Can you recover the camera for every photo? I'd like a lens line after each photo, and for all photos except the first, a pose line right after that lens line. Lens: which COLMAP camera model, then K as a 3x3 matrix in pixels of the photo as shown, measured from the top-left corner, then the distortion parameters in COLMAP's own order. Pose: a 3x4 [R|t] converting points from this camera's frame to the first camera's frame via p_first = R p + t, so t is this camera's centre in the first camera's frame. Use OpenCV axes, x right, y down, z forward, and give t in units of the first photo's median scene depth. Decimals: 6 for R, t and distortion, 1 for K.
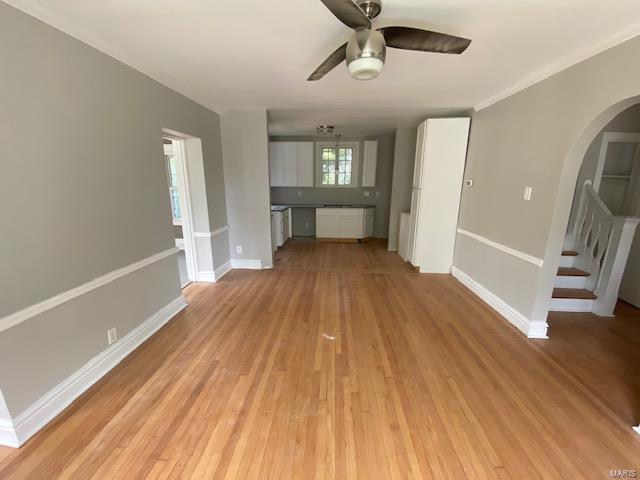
lens RADIAL K [[262.5, 0, 318.9], [0, 262.5, 238.8], [0, 0, 1]] dist [-0.003807, -0.000591]
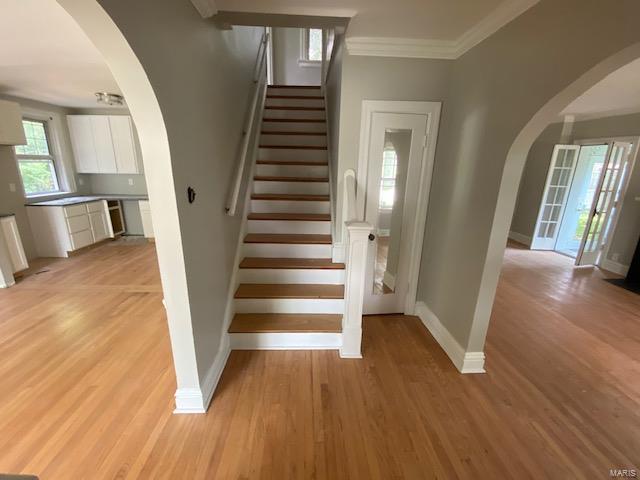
lens RADIAL K [[262.5, 0, 319.7], [0, 262.5, 240.0], [0, 0, 1]] dist [-0.003807, -0.000591]
pose [[0.993503, -0.025612, 0.110885, 0.654941], [0.018054, 0.997478, 0.068636, -0.061523], [-0.112363, -0.066188, 0.991460, 0.194870]]
